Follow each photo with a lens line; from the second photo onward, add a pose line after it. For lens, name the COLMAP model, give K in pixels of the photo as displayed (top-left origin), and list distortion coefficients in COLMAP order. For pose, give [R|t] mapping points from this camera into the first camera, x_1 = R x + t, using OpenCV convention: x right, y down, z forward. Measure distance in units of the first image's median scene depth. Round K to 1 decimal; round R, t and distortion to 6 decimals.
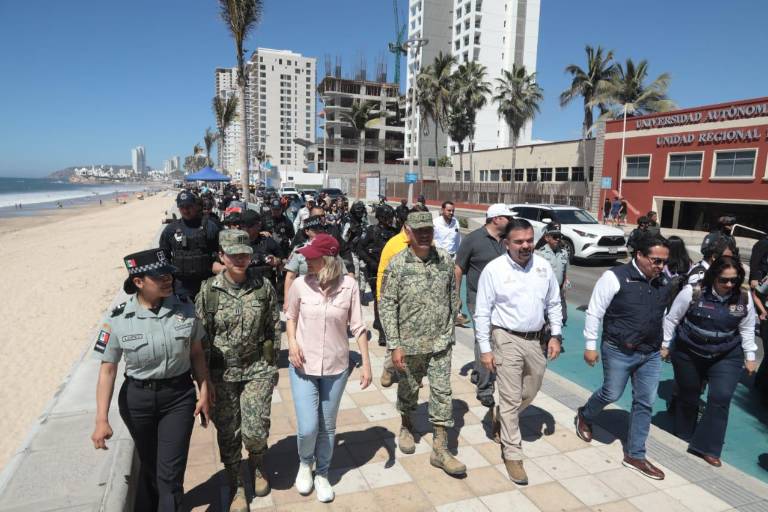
lens RADIAL K [[524.0, 0, 384.0], [0, 524.0, 256.0], [0, 0, 1]] dist [-0.002381, -0.001838]
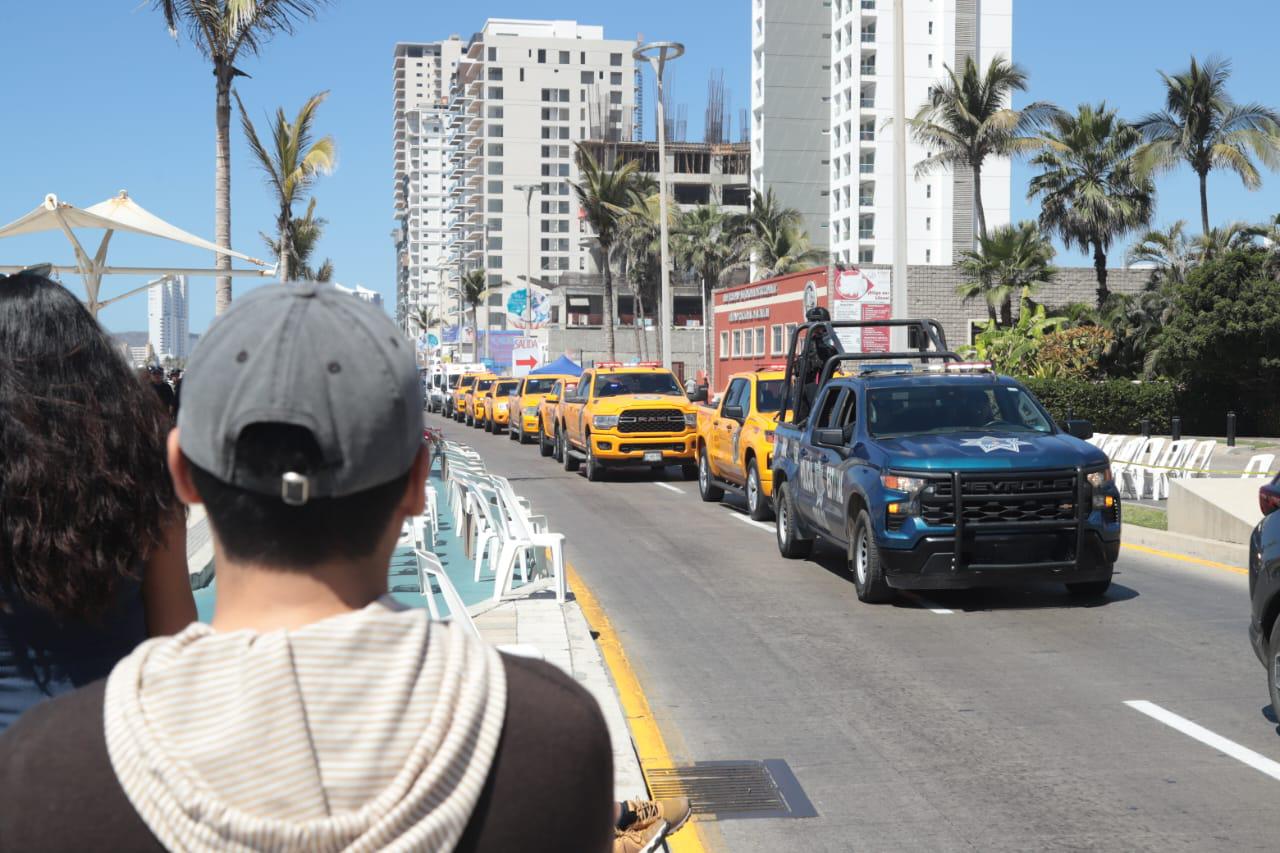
lens RADIAL K [[1931.3, 0, 644.4], [0, 1931.3, 430.9], [0, 0, 1]] dist [-0.000381, 0.073399]
pose [[0.981795, -0.018588, -0.189031, 0.252849], [-0.001990, 0.994139, -0.108089, 0.089821], [0.189932, 0.106497, 0.976004, -0.598103]]
